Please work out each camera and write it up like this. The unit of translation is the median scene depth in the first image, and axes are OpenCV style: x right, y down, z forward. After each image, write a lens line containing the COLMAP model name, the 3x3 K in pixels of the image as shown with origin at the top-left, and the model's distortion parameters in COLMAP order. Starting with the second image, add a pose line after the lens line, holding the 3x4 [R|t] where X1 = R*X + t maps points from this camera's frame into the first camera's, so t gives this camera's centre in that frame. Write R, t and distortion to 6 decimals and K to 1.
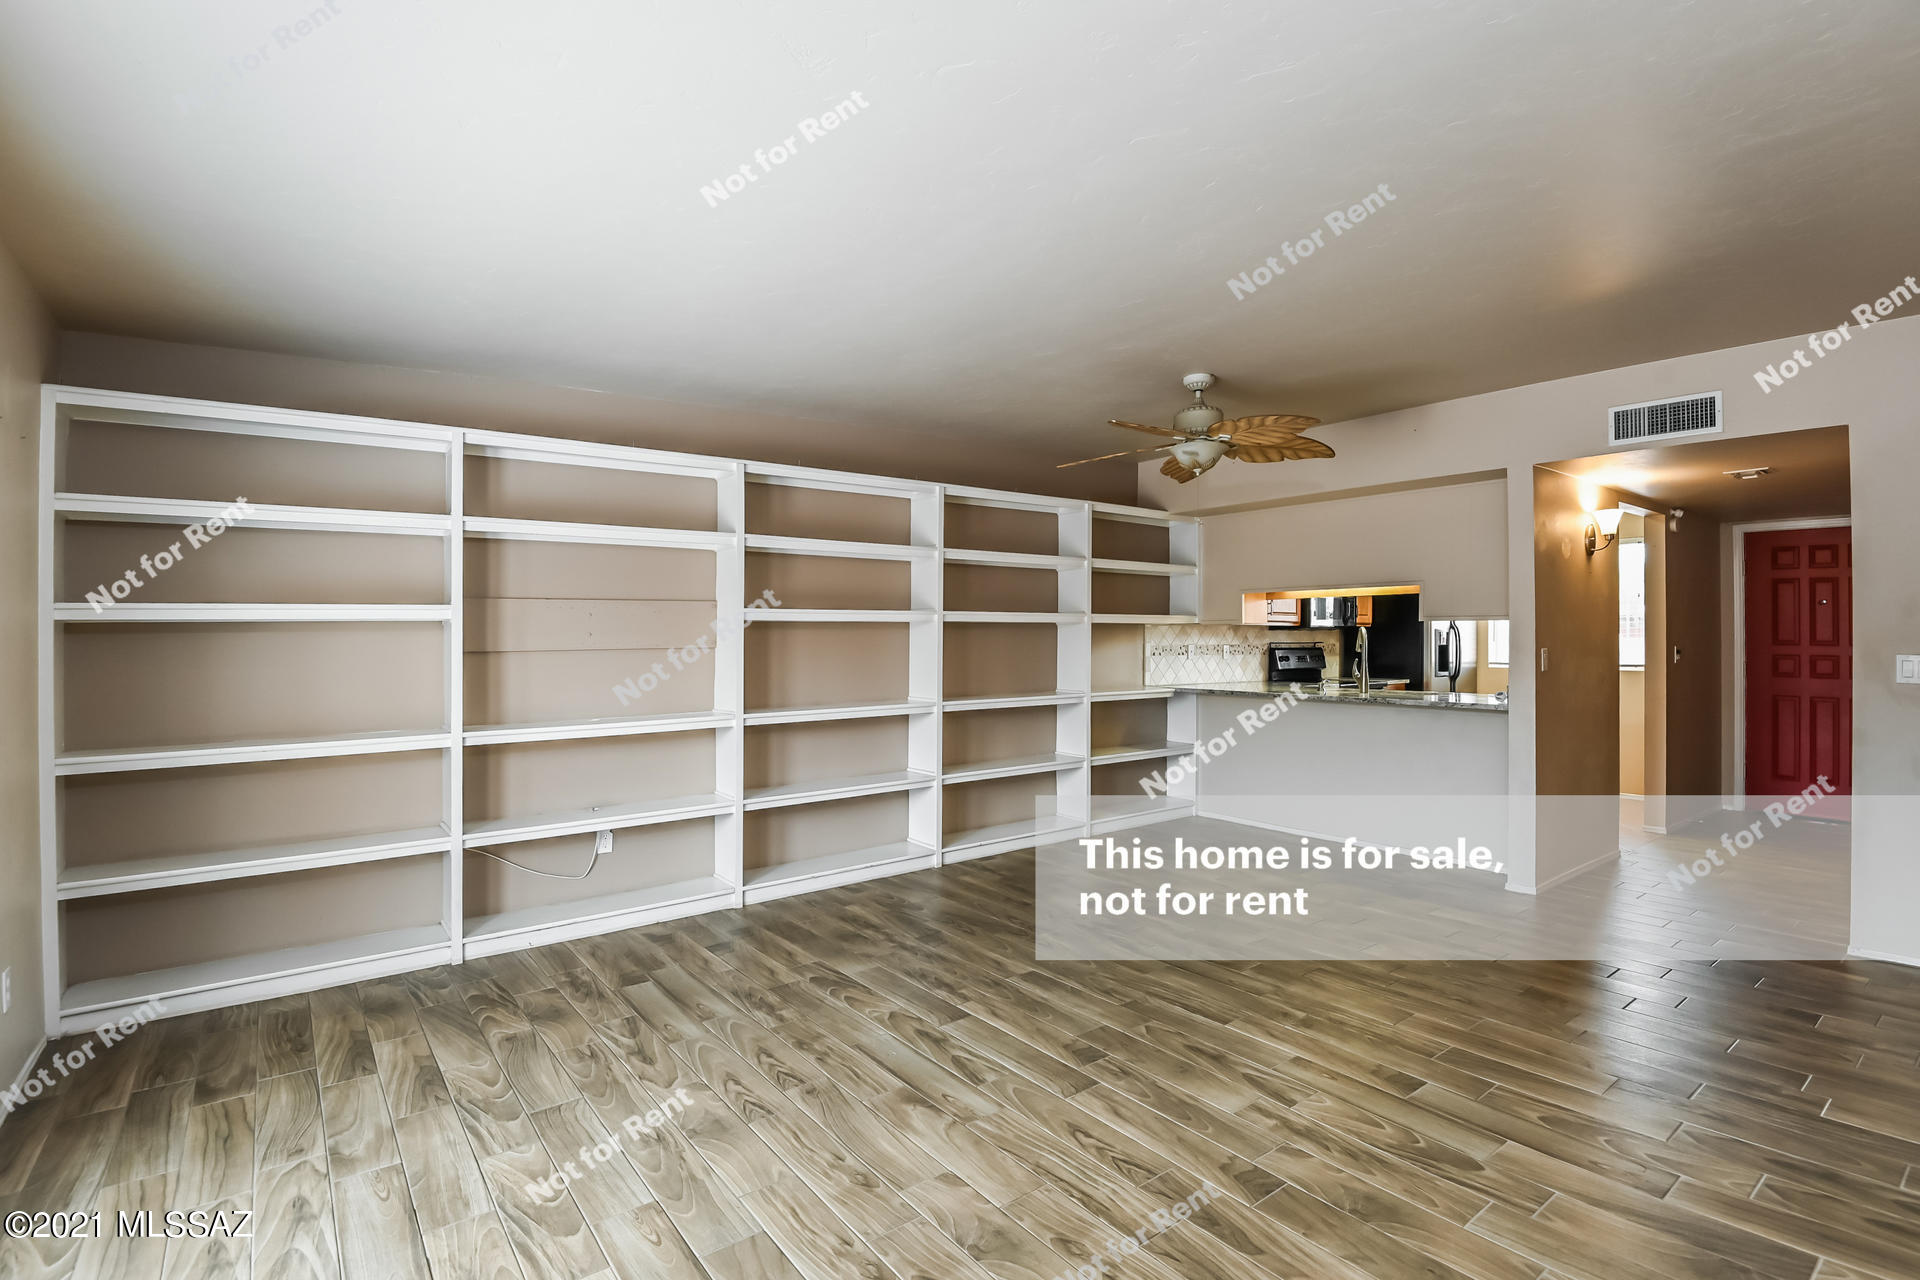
lens RADIAL K [[903.5, 0, 960.0], [0, 903.5, 640.0], [0, 0, 1]] dist [0.001052, -0.031890]
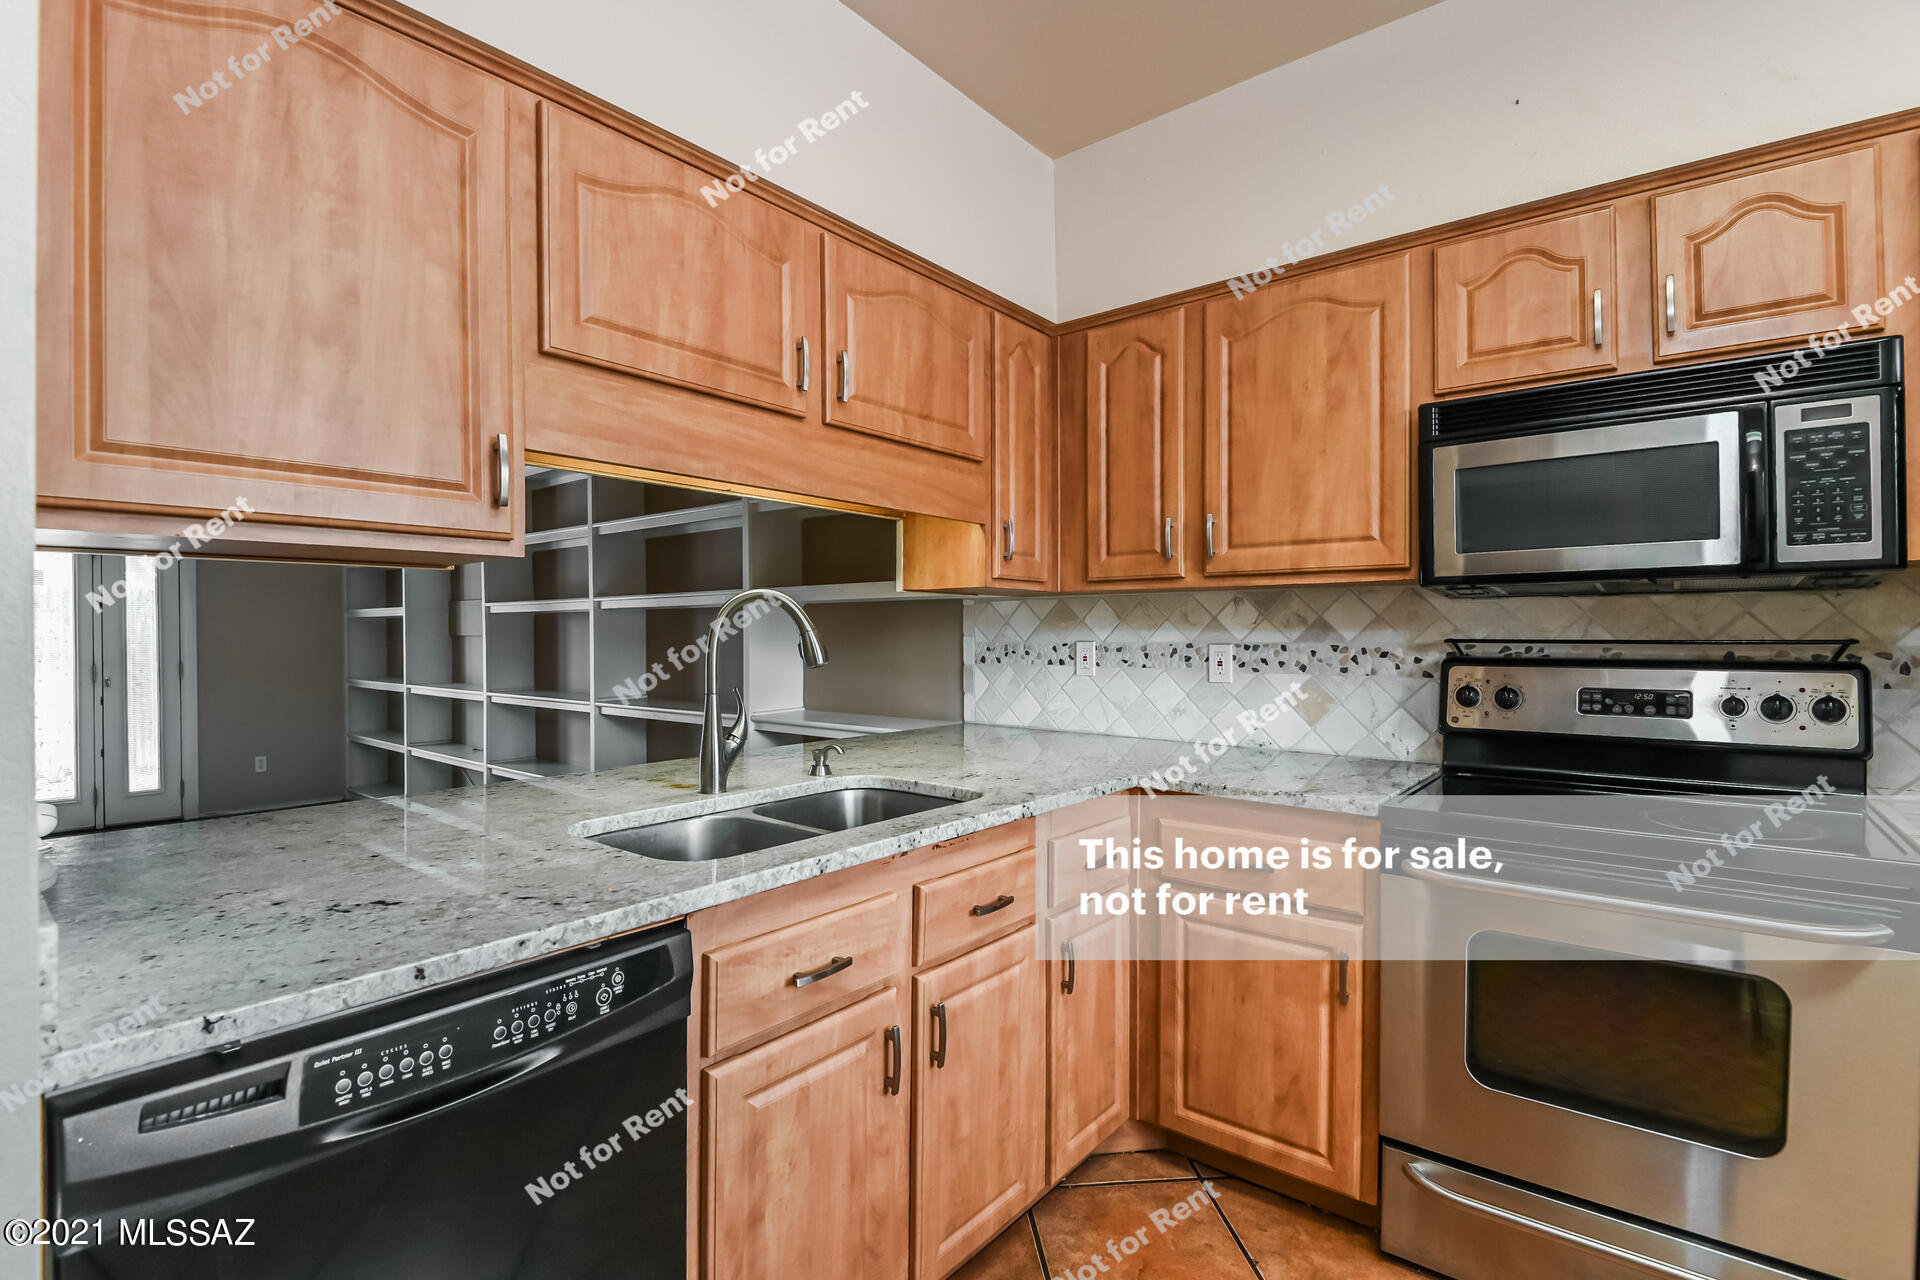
lens RADIAL K [[889.0, 0, 957.8], [0, 889.0, 612.9], [0, 0, 1]] dist [0.000265, -0.014493]
pose [[0.219268, -0.024622, -0.975354, 0.609373], [-0.001749, 0.999670, -0.025630, 0.002357], [0.975663, 0.007326, 0.219152, 0.803226]]
